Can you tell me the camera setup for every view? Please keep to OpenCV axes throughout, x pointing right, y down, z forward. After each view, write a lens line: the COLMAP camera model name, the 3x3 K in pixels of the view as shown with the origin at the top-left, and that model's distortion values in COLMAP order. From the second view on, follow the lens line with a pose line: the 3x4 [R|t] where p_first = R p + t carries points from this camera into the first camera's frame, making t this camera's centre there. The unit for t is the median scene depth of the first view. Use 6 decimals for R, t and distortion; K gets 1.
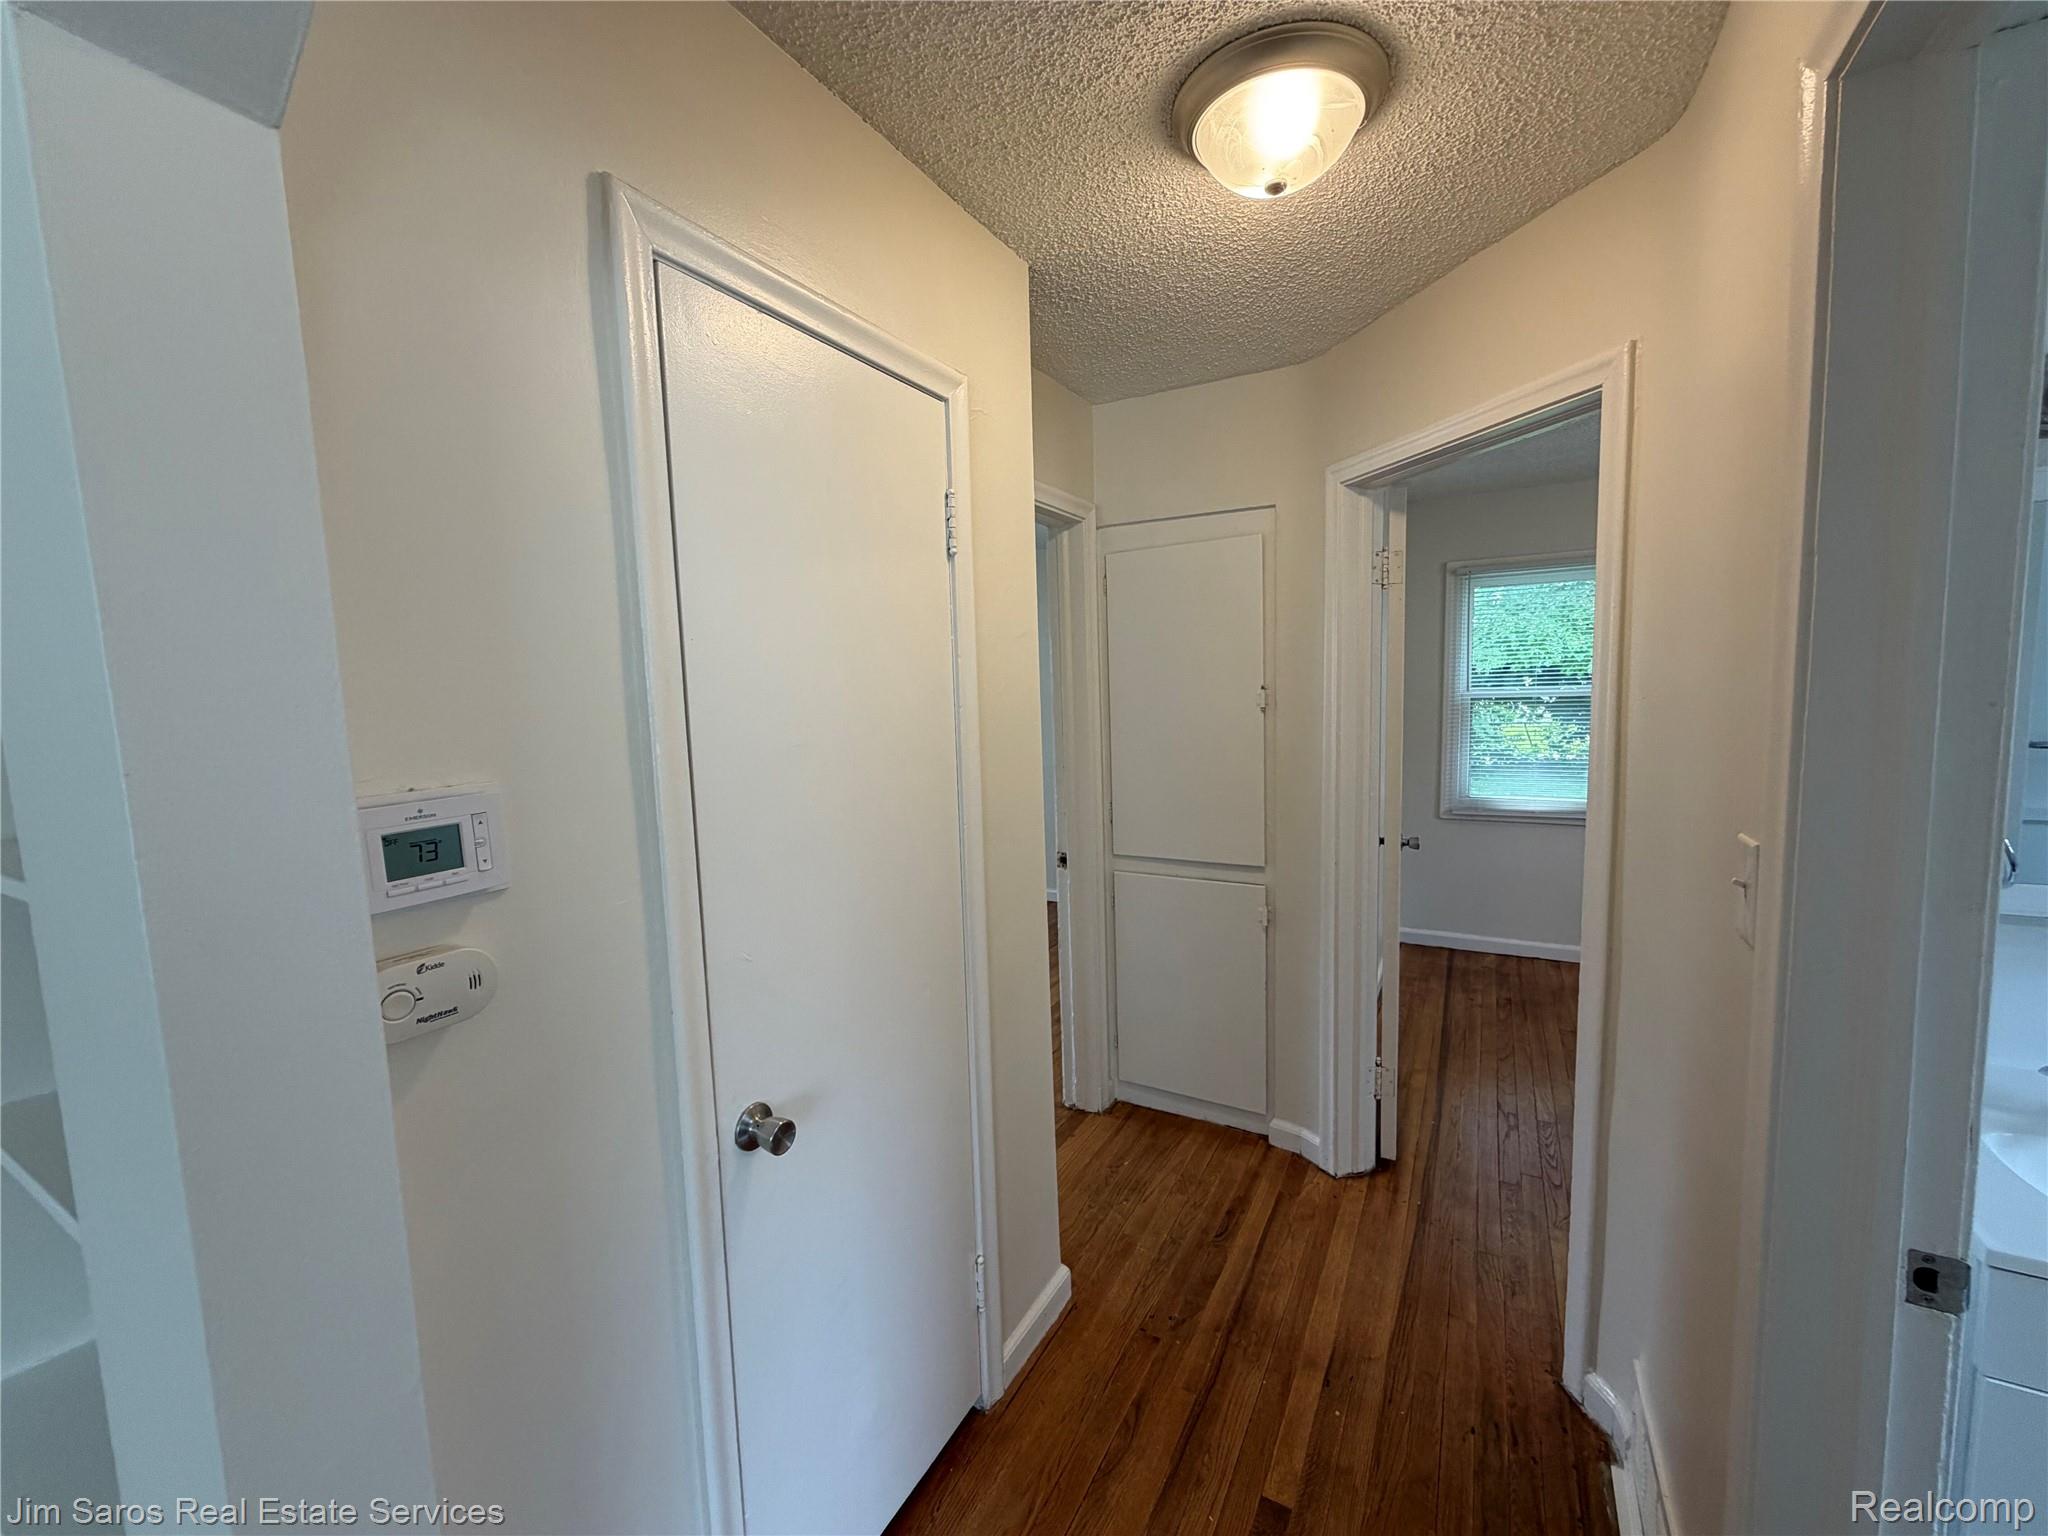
lens RADIAL K [[815.6, 0, 1019.0], [0, 815.6, 765.5], [0, 0, 1]] dist [0.001551, -0.000165]
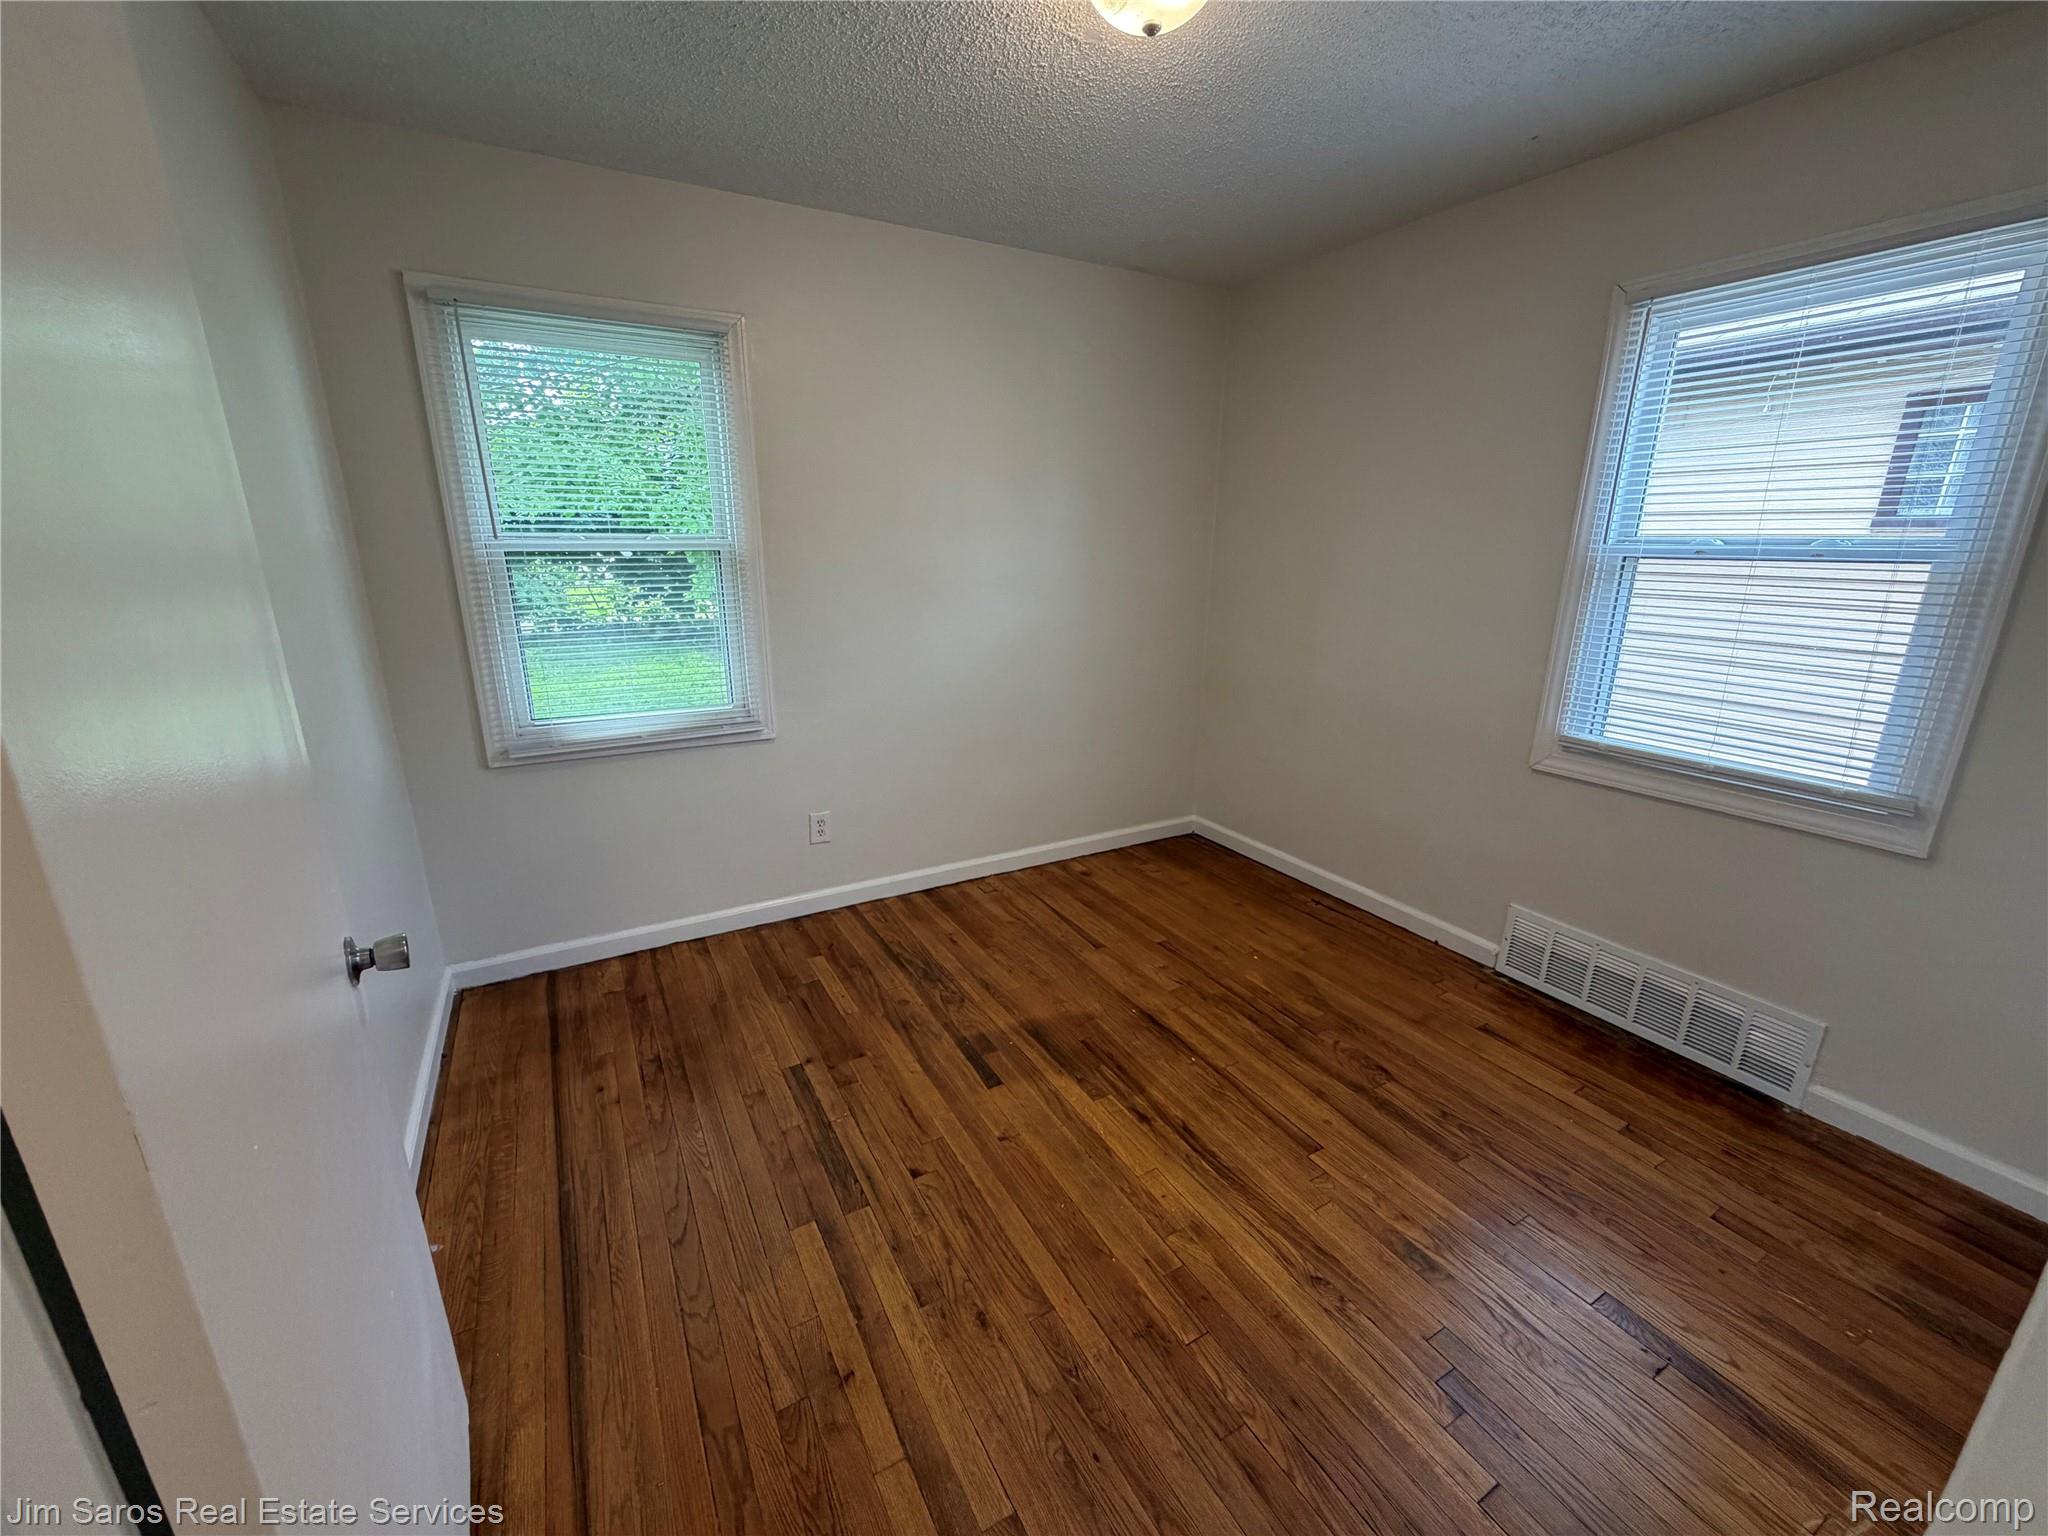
lens RADIAL K [[815.6, 0, 1014.2], [0, 815.6, 771.3], [0, 0, 1]] dist [0.001551, -0.000165]
pose [[0.516347, -0.209046, 0.830473, 0.242140], [0.062782, 0.976380, 0.206739, -0.028536], [-0.854075, -0.054610, 0.517275, 0.410421]]
